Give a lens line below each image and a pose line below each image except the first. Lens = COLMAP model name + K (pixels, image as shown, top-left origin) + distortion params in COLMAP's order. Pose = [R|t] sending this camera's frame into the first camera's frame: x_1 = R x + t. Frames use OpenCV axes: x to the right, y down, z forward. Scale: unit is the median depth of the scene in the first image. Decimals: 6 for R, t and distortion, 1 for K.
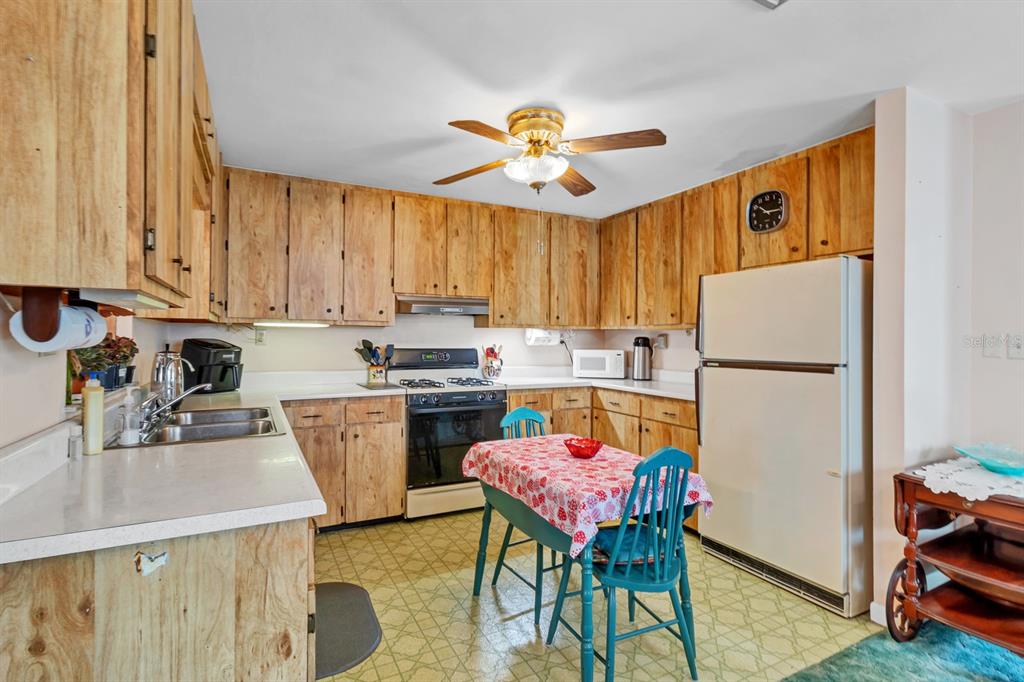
lens RADIAL K [[485.5, 0, 508.3], [0, 485.5, 338.2], [0, 0, 1]] dist [0.006186, 0.000685]
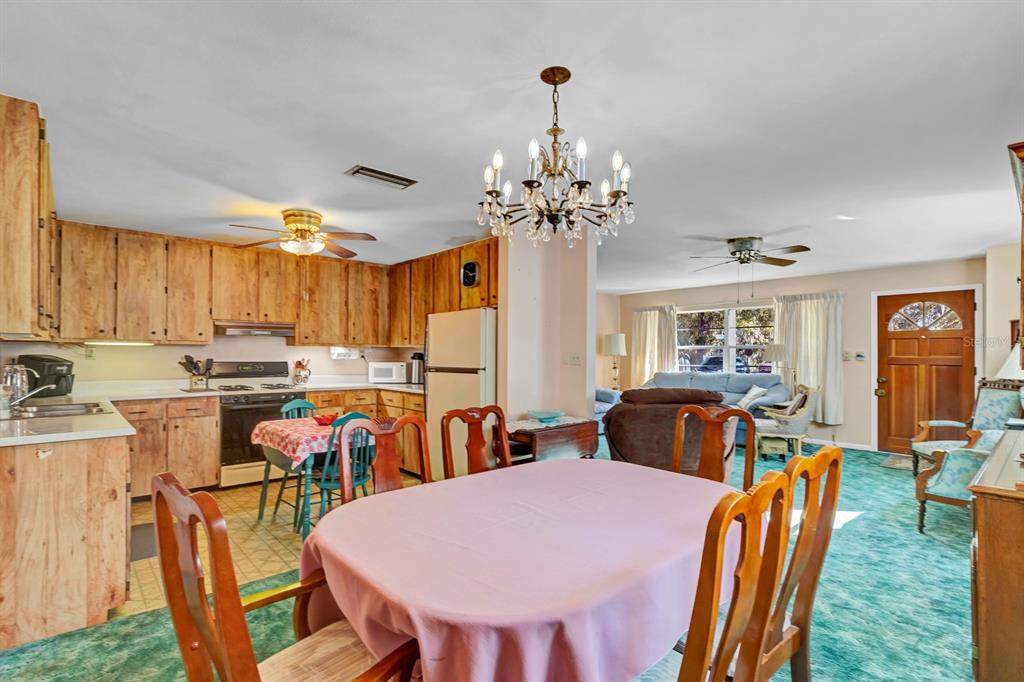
lens RADIAL K [[485.5, 0, 515.2], [0, 485.5, 353.8], [0, 0, 1]] dist [0.006186, 0.000685]
pose [[0.966971, -0.001467, 0.254883, 0.247086], [0.001060, 0.999998, 0.001733, -0.002149], [-0.254885, -0.001406, 0.966970, -0.535797]]
